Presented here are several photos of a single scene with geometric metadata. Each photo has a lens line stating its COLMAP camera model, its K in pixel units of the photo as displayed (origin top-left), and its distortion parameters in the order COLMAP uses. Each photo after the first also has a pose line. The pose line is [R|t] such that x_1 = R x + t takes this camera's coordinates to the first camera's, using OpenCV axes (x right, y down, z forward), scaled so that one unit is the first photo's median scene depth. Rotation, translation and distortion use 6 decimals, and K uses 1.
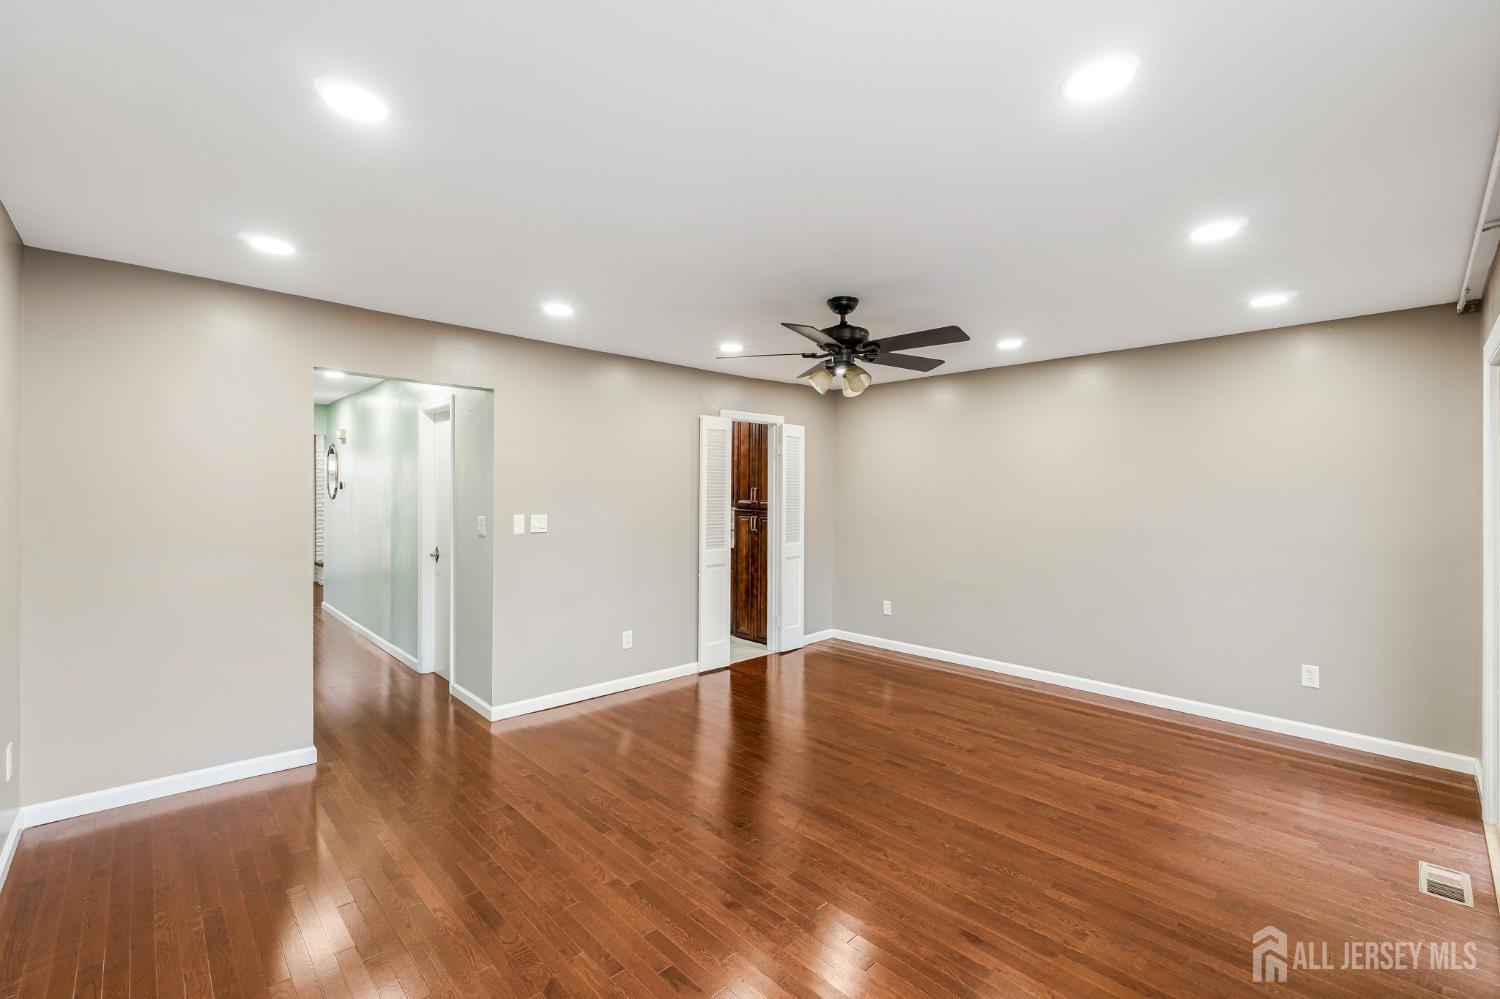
lens RADIAL K [[652.3, 0, 737.8], [0, 652.3, 496.6], [0, 0, 1]] dist [-0.004500, -0.000131]
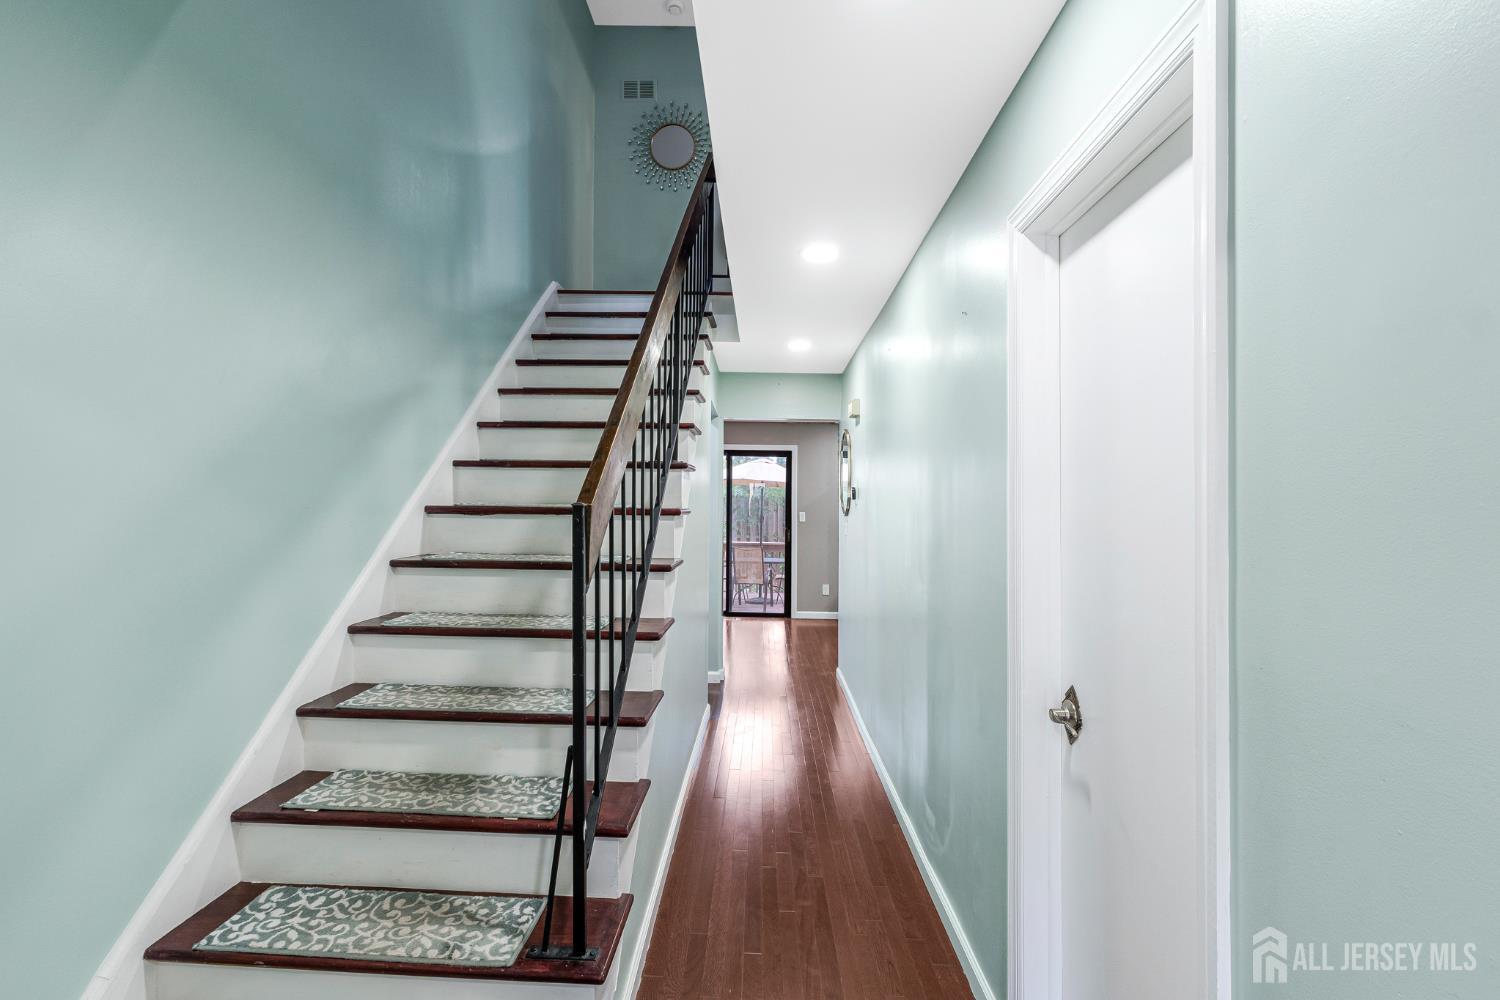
lens RADIAL K [[628.4, 0, 748.7], [0, 628.4, 504.0], [0, 0, 1]] dist [-0.007063, -0.000145]
pose [[0.715985, -0.004405, -0.698101, -0.271143], [-0.005311, 0.999917, -0.011757, 0.000558], [0.698095, 0.012125, 0.715902, 0.514331]]
